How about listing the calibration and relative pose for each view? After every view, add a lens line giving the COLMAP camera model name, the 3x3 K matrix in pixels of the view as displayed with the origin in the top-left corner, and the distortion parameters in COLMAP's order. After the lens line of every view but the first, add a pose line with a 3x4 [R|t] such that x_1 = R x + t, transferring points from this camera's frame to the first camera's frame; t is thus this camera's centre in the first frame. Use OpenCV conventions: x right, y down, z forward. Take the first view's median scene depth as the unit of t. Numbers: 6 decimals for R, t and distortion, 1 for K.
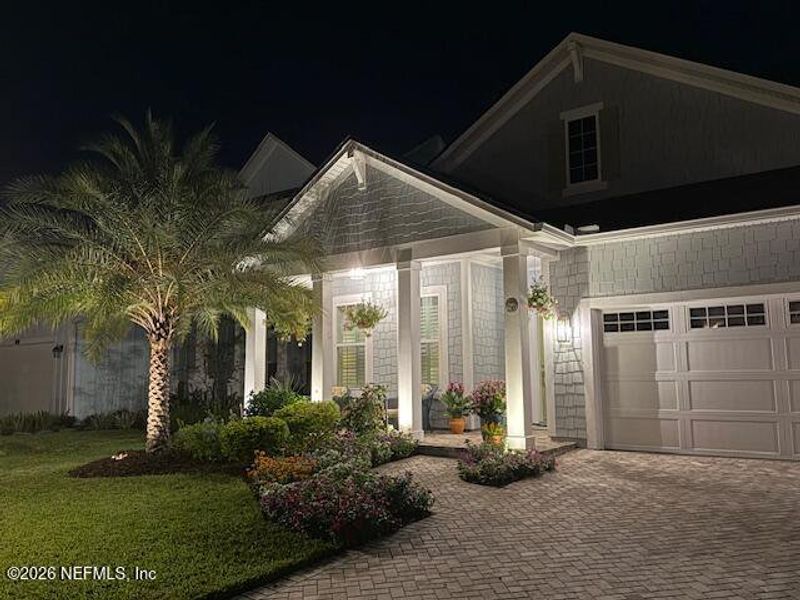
lens RADIAL K [[566.4, 0, 398.2], [0, 566.4, 302.7], [0, 0, 1]] dist [0.002322, -0.004891]
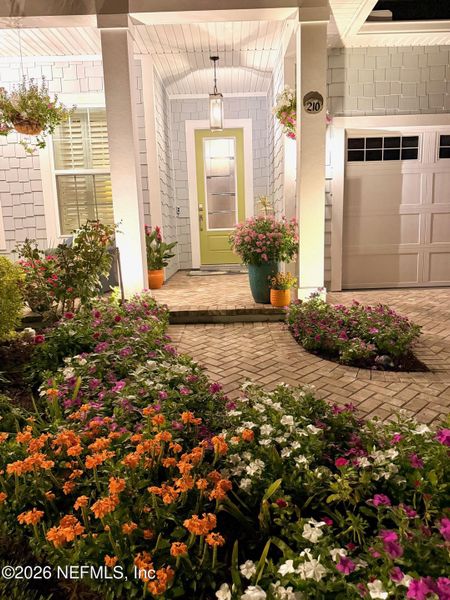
lens RADIAL K [[424.8, 0, 227.3], [0, 424.8, 295.9], [0, 0, 1]] dist [0.002322, -0.004891]
pose [[0.805483, -0.111456, 0.582044, -0.204869], [-0.052829, 0.964740, 0.257848, 0.099902], [-0.590260, -0.238441, 0.771193, 0.583929]]
